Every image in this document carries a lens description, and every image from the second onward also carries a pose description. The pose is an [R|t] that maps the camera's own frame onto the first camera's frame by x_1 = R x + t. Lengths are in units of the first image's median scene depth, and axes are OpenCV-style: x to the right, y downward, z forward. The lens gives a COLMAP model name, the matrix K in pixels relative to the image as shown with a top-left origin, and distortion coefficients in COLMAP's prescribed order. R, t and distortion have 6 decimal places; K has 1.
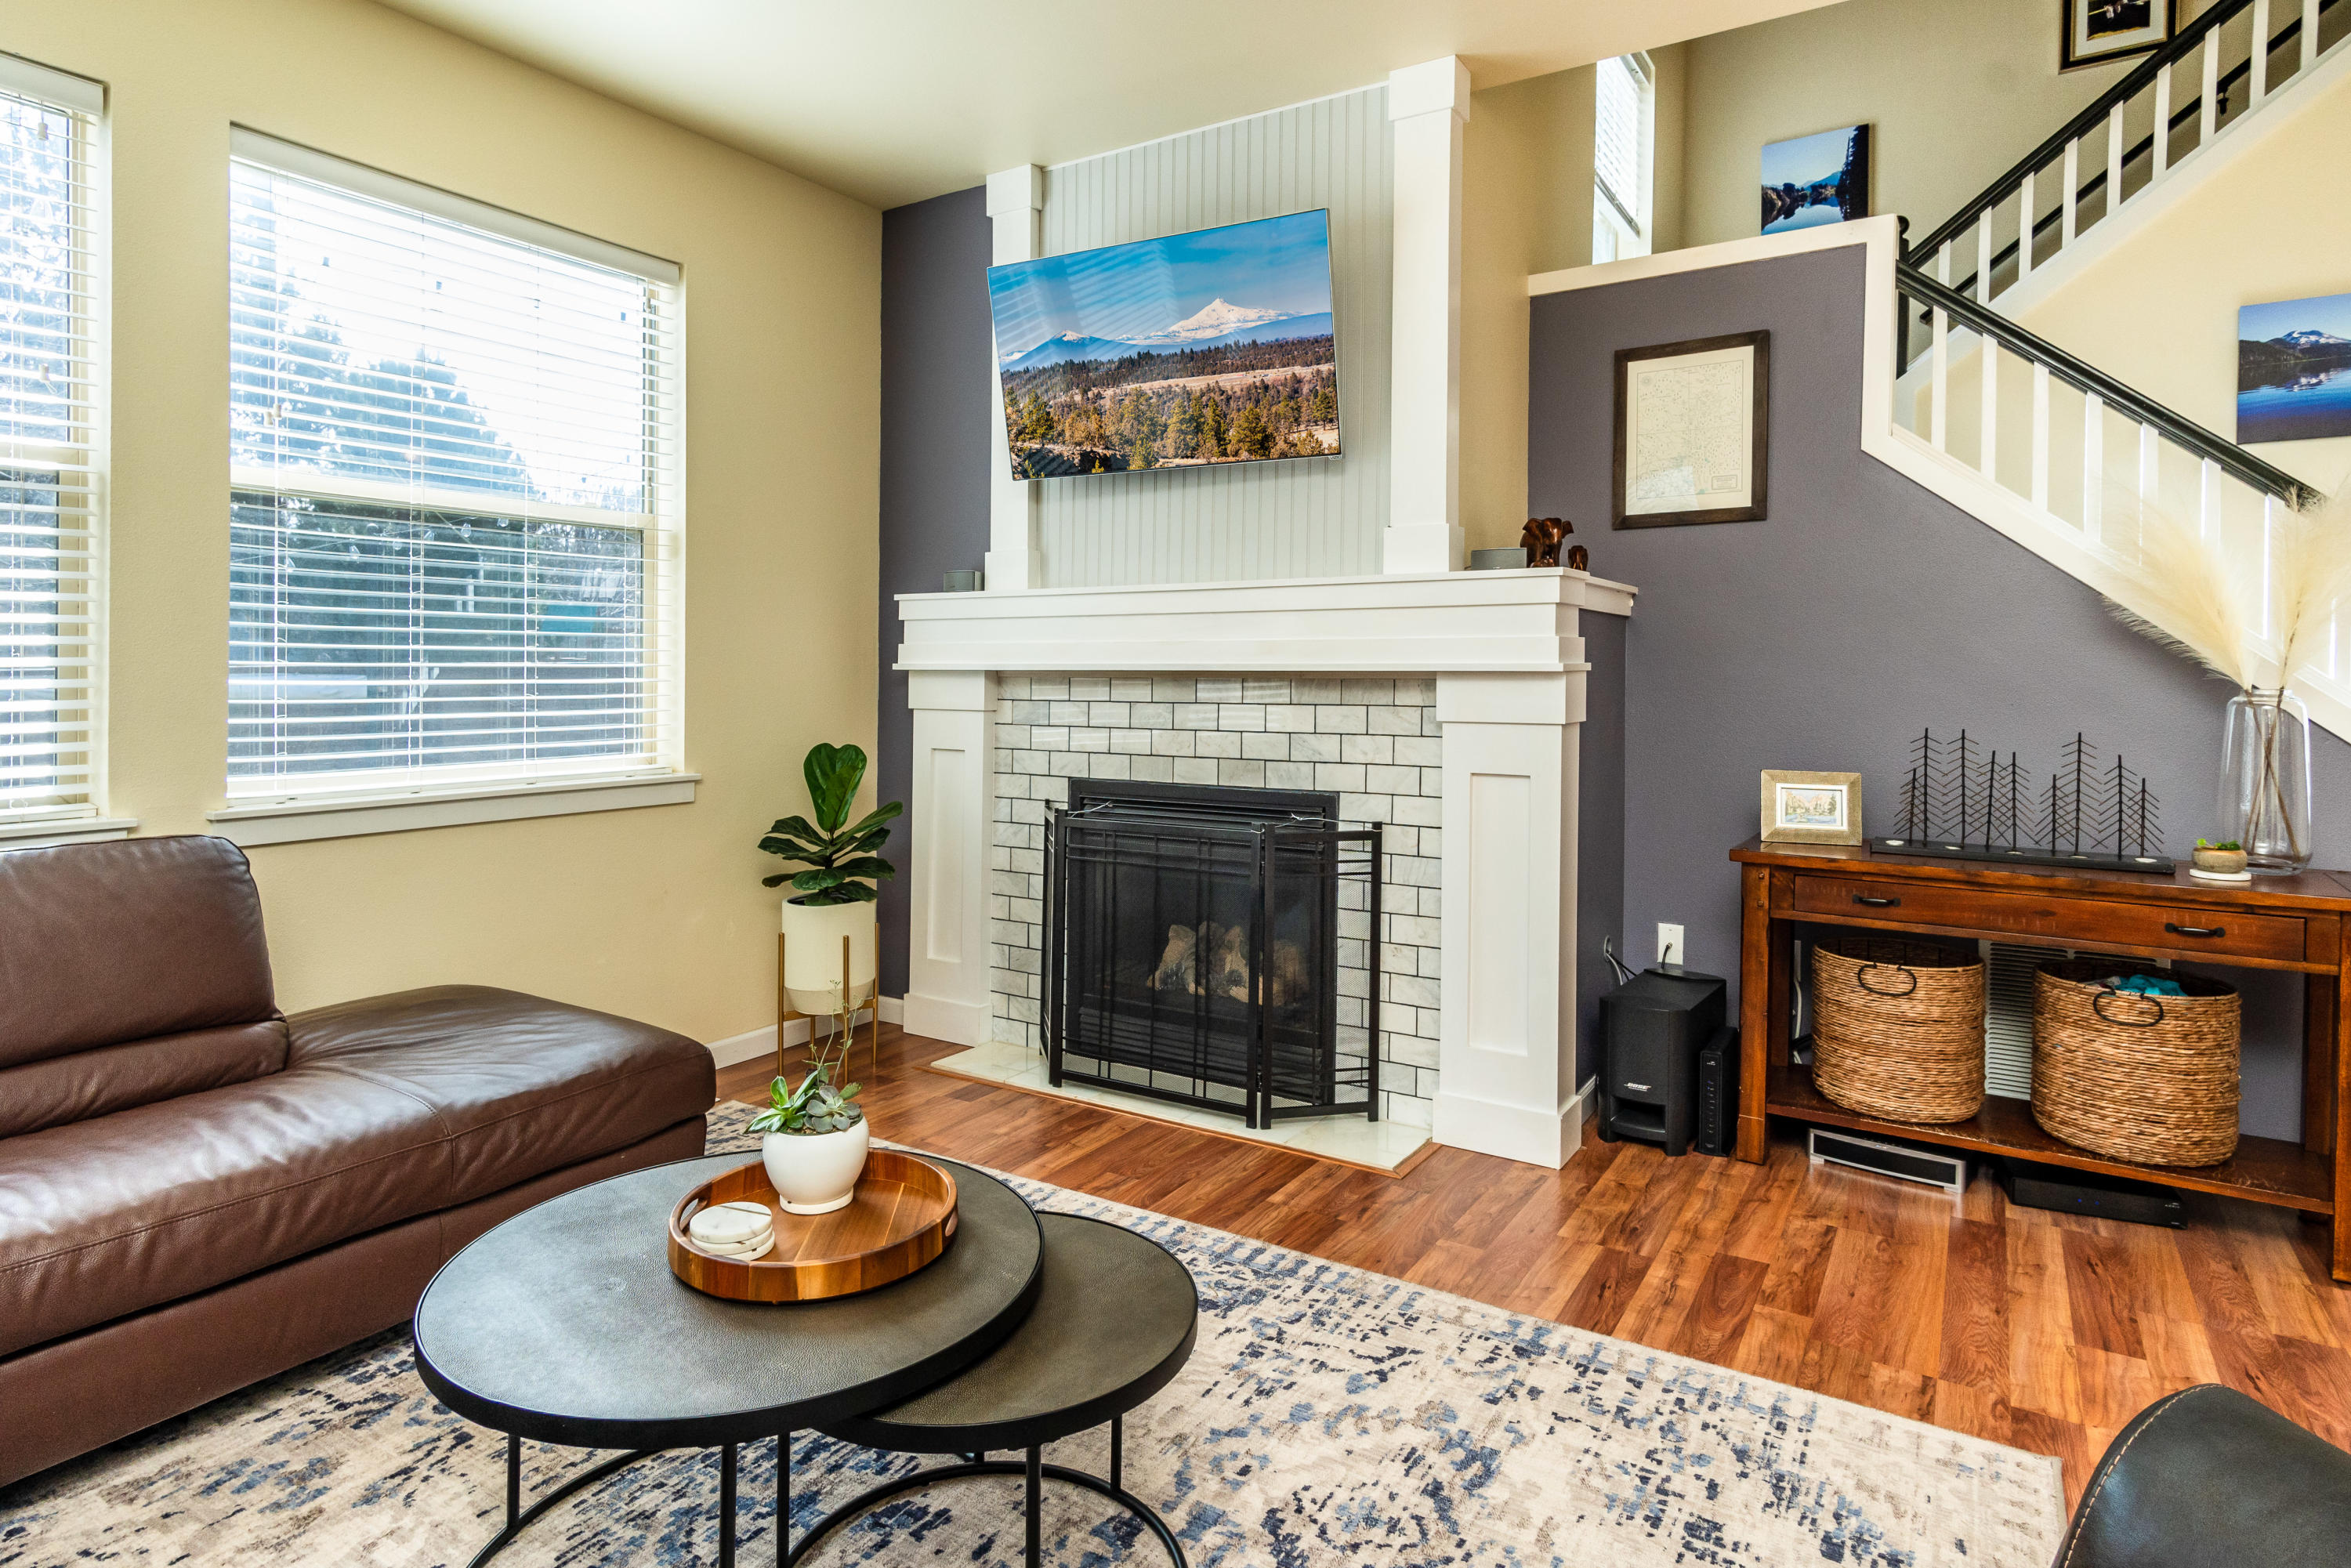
lens RADIAL K [[1288.1, 0, 1166.1], [0, 1288.1, 649.0], [0, 0, 1]] dist [0.003829, 0.002681]
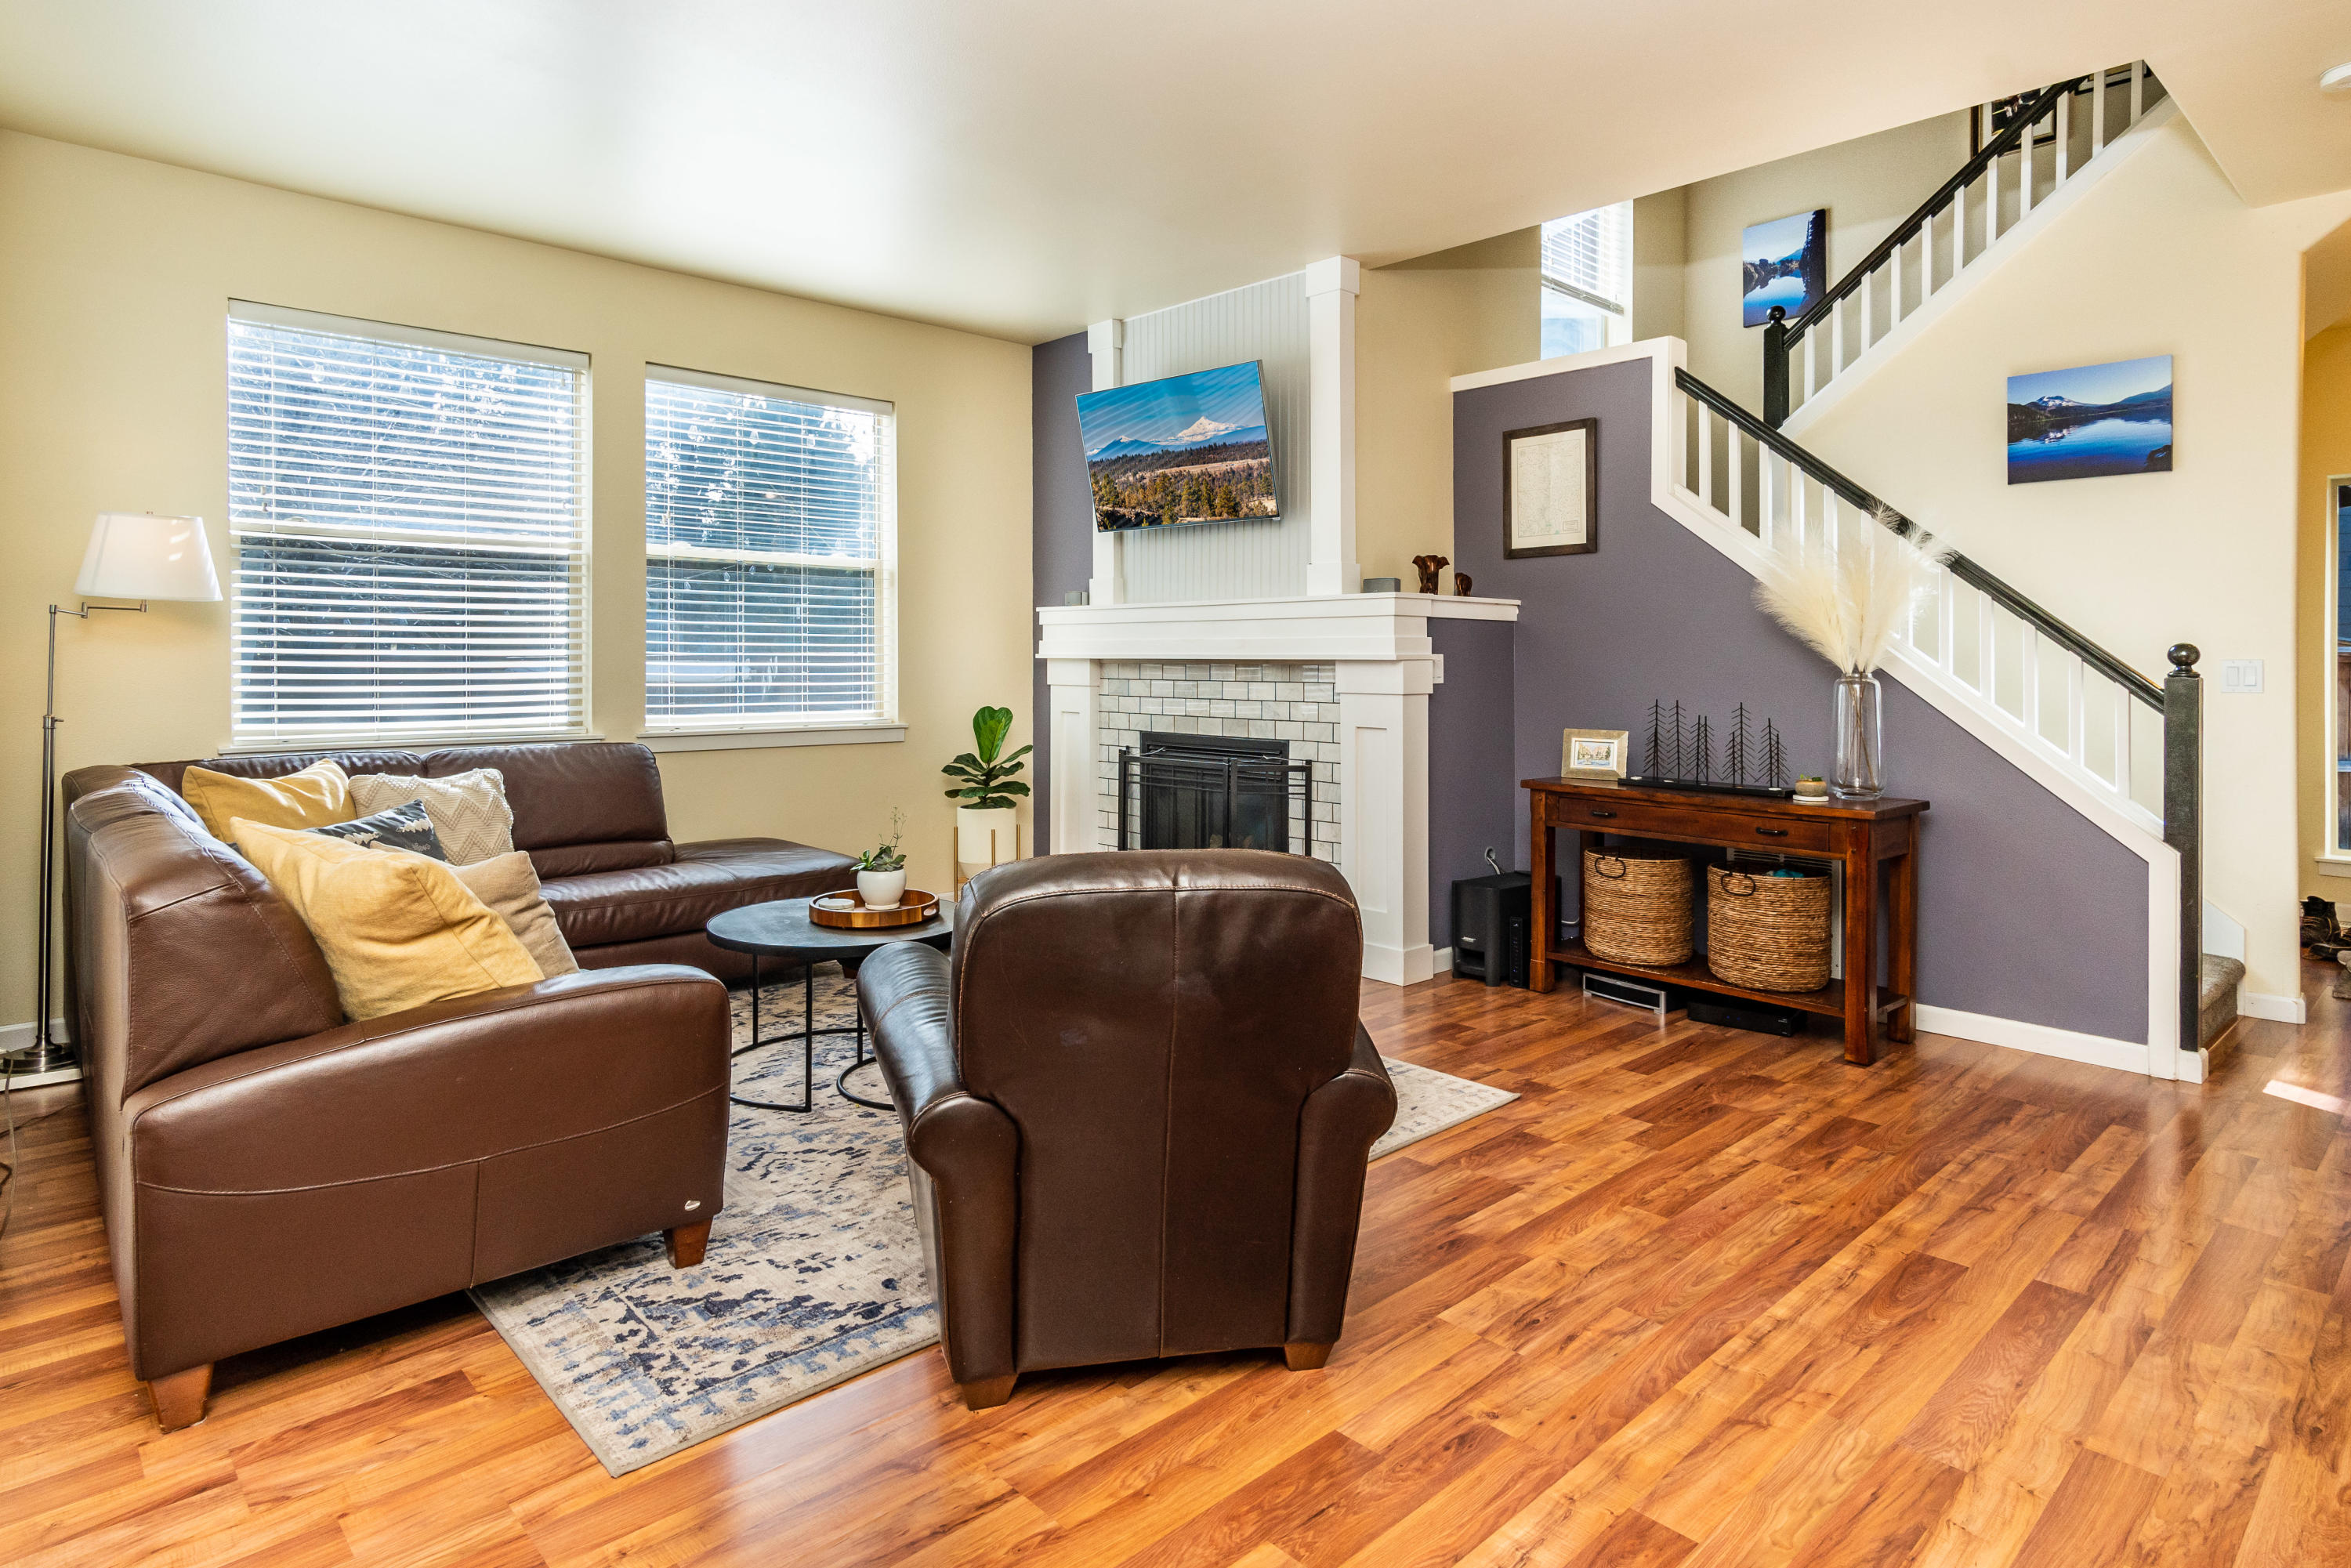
lens RADIAL K [[1288.1, 0, 1166.1], [0, 1288.1, 649.0], [0, 0, 1]] dist [0.003829, 0.002681]
pose [[0.967755, 0.000886, -0.251890, 0.393790], [0.001234, 0.999965, 0.008258, -0.007983], [0.251888, -0.008303, 0.967721, -0.512612]]
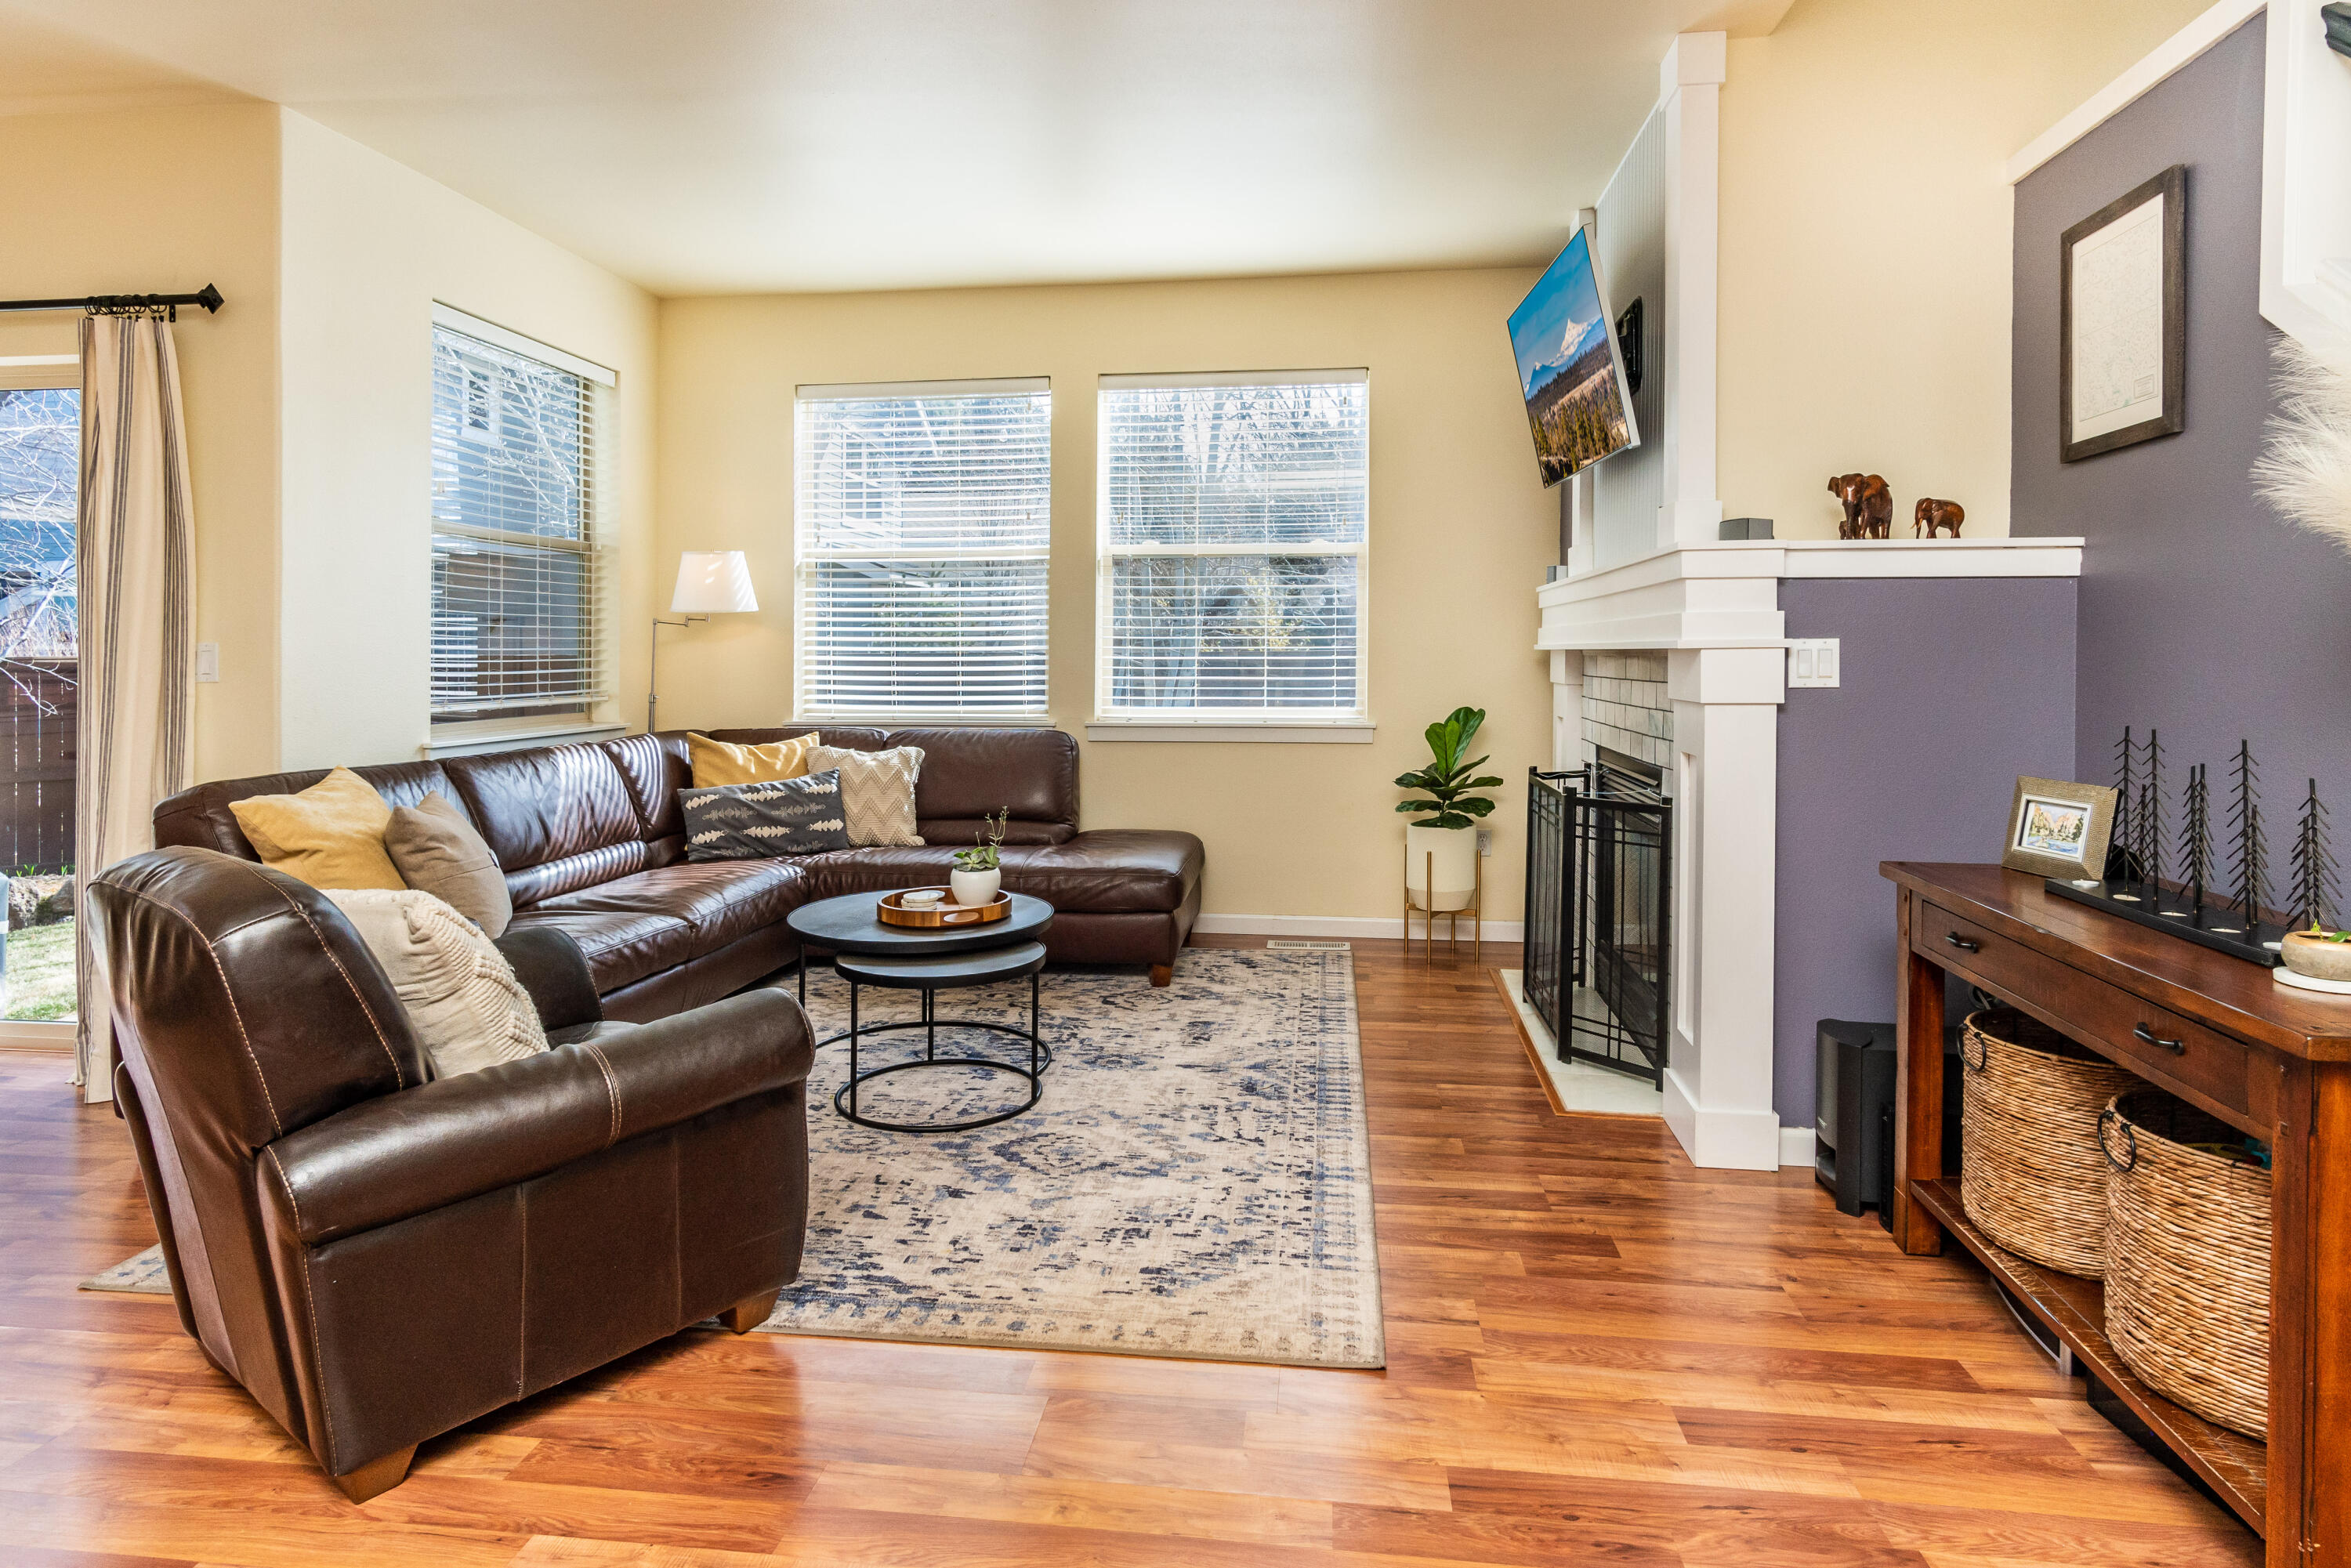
lens RADIAL K [[1288.1, 0, 1166.1], [0, 1288.1, 649.0], [0, 0, 1]] dist [0.003829, 0.002681]
pose [[0.430981, -0.004430, -0.902350, 0.947687], [0.017165, 0.999847, 0.003290, 0.007009], [0.902198, -0.016906, 0.430991, 0.221126]]
